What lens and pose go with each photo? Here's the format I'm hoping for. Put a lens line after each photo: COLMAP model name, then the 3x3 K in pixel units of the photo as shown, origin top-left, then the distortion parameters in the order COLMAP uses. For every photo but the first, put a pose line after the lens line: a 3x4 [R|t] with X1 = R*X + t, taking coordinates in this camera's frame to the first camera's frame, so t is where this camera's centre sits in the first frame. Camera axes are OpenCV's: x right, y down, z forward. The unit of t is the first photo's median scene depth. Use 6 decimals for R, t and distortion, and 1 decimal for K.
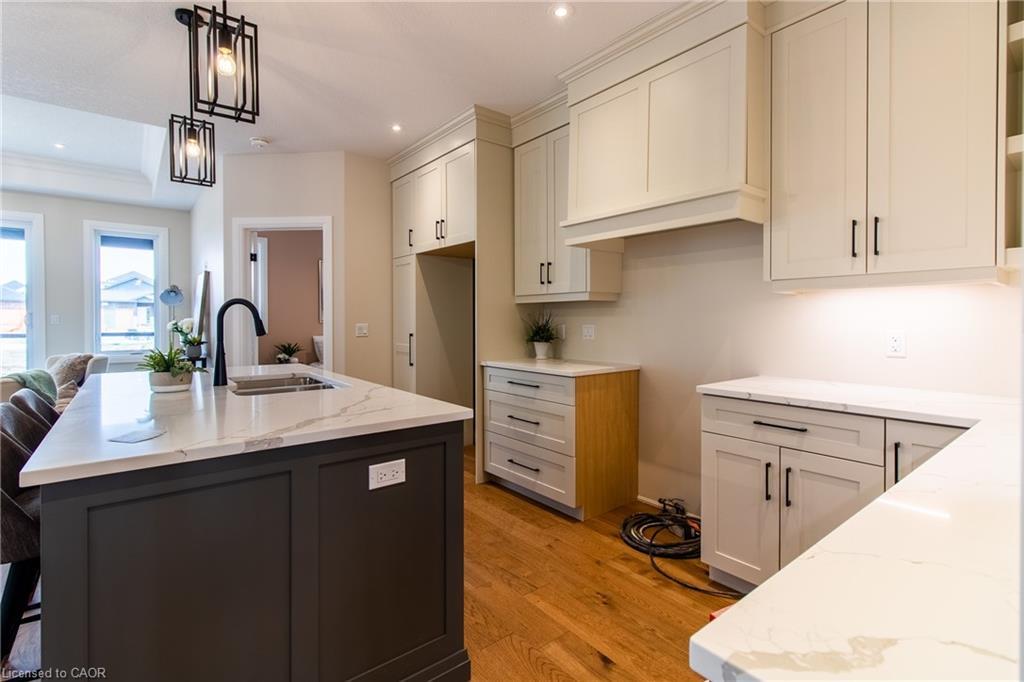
lens RADIAL K [[475.7, 0, 510.9], [0, 475.7, 323.7], [0, 0, 1]] dist [0.001686, 0.001150]
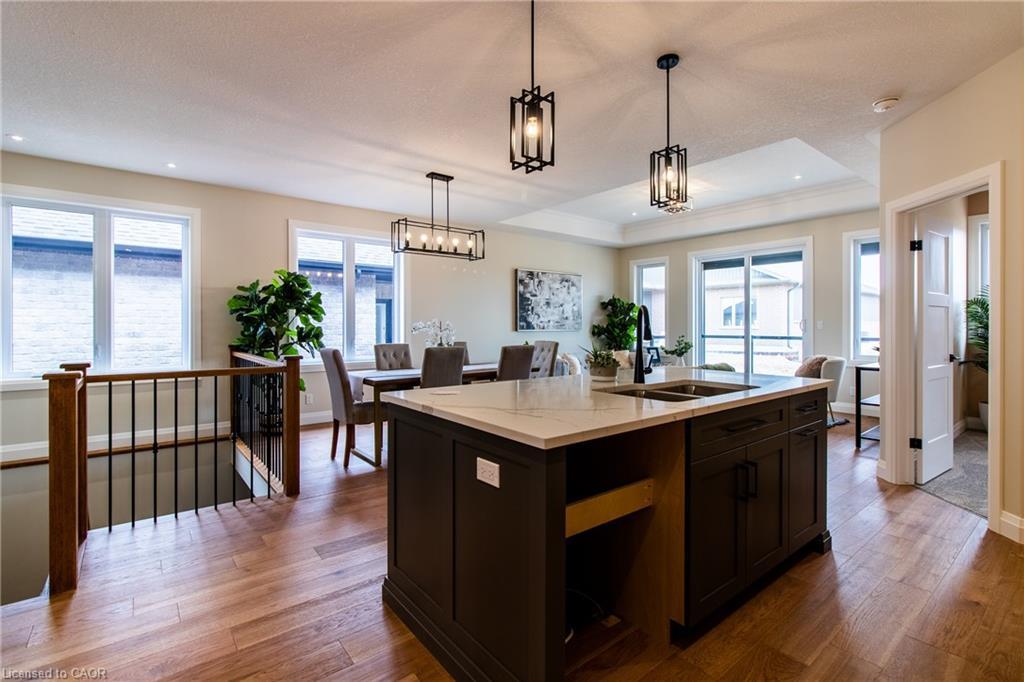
lens RADIAL K [[475.7, 0, 510.9], [0, 475.7, 323.7], [0, 0, 1]] dist [0.001686, 0.001150]
pose [[-0.002699, -0.004605, -0.999986, 0.318383], [-0.007620, 0.999960, -0.004584, -0.001678], [0.999967, 0.007607, -0.002734, 0.427549]]
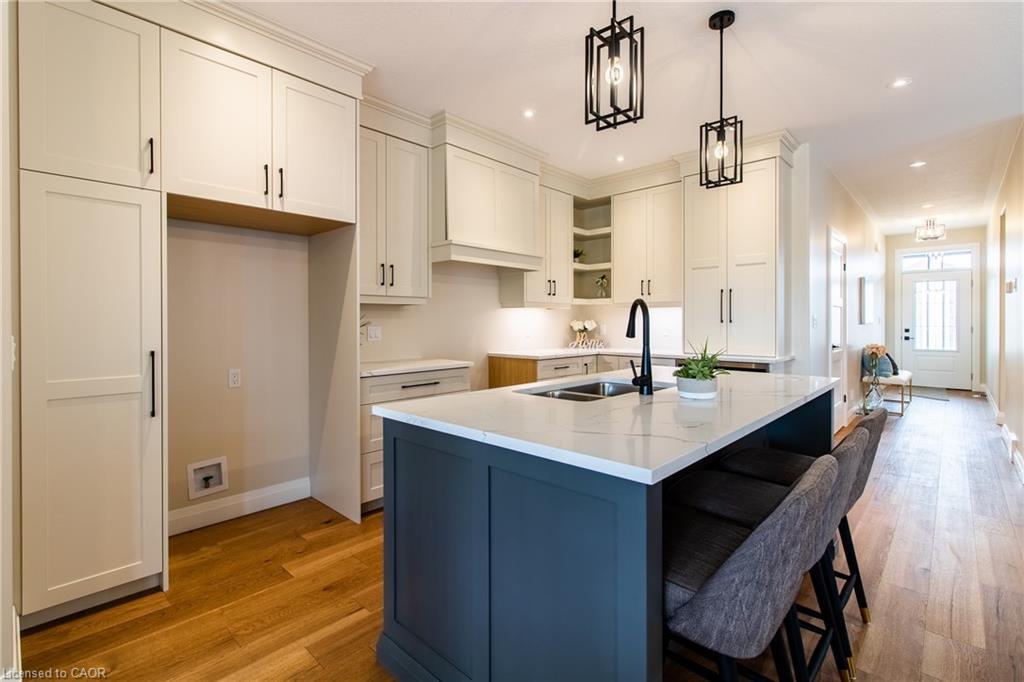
lens RADIAL K [[475.7, 0, 510.9], [0, 475.7, 323.7], [0, 0, 1]] dist [0.001686, 0.001150]
pose [[-0.142521, -0.003664, 0.989785, -0.903756], [0.012009, 0.999913, 0.005431, -0.006307], [-0.989719, 0.012660, -0.142465, 0.850570]]
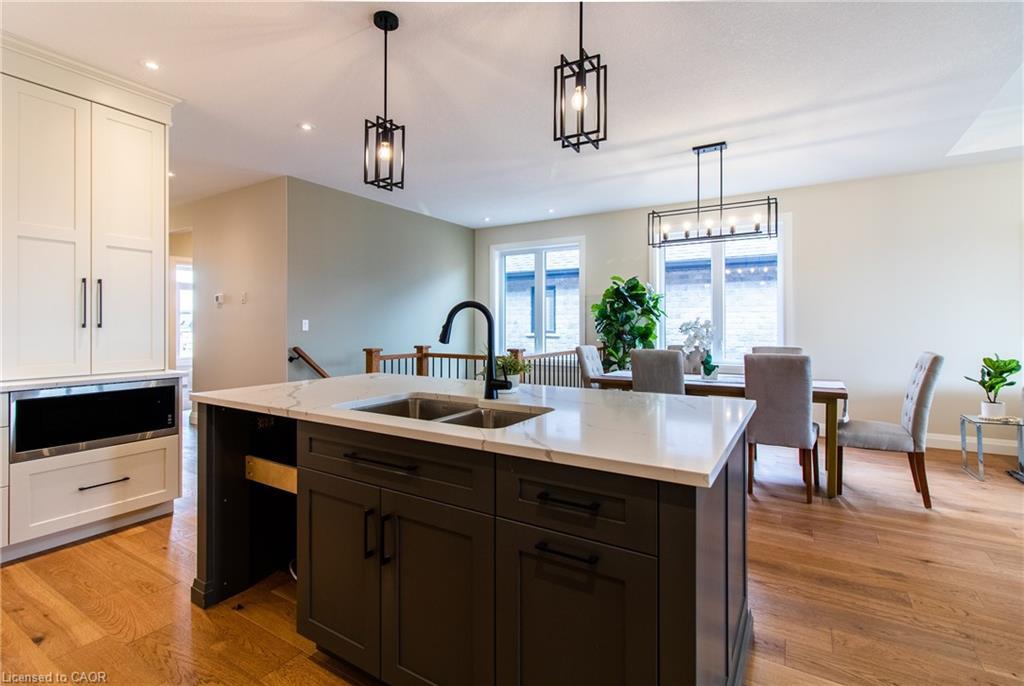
lens RADIAL K [[475.7, 0, 510.9], [0, 475.7, 325.7], [0, 0, 1]] dist [0.001686, 0.001150]
pose [[-0.940629, 0.000433, -0.339435, -0.209470], [-0.002451, 0.999964, 0.008065, -0.008064], [0.339427, 0.008418, -0.940595, 1.139986]]
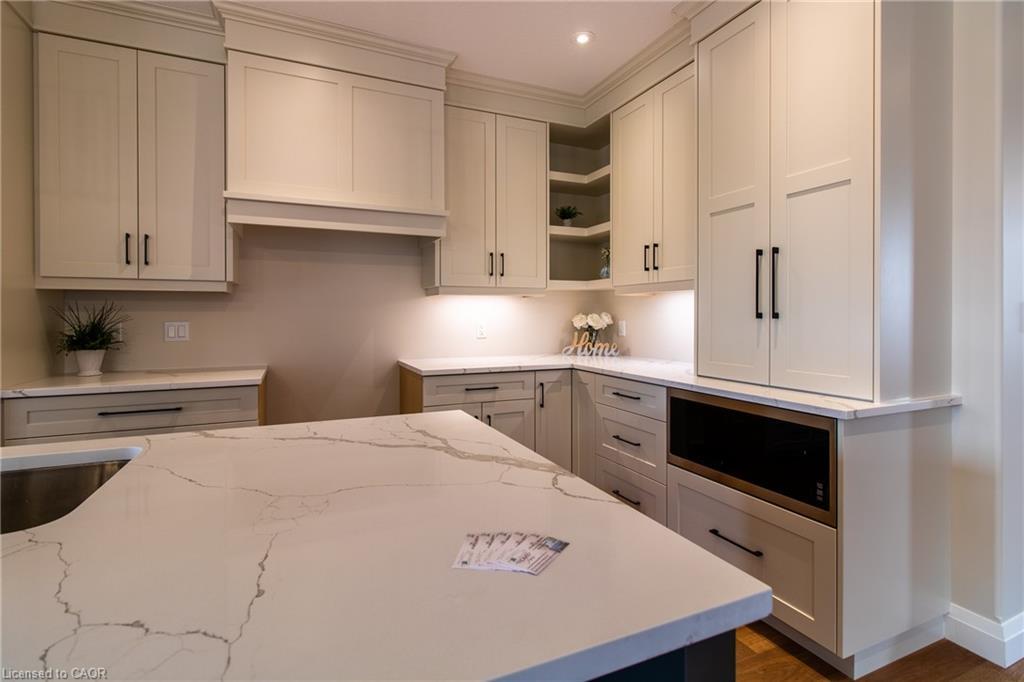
lens RADIAL K [[485.4, 0, 508.7], [0, 485.4, 316.2], [0, 0, 1]] dist [-0.001686, -0.000142]
pose [[0.259800, -0.002537, 0.965659, -0.450920], [0.010046, 0.999950, -0.000076, -0.002592], [-0.965610, 0.009720, 0.259812, 0.282293]]
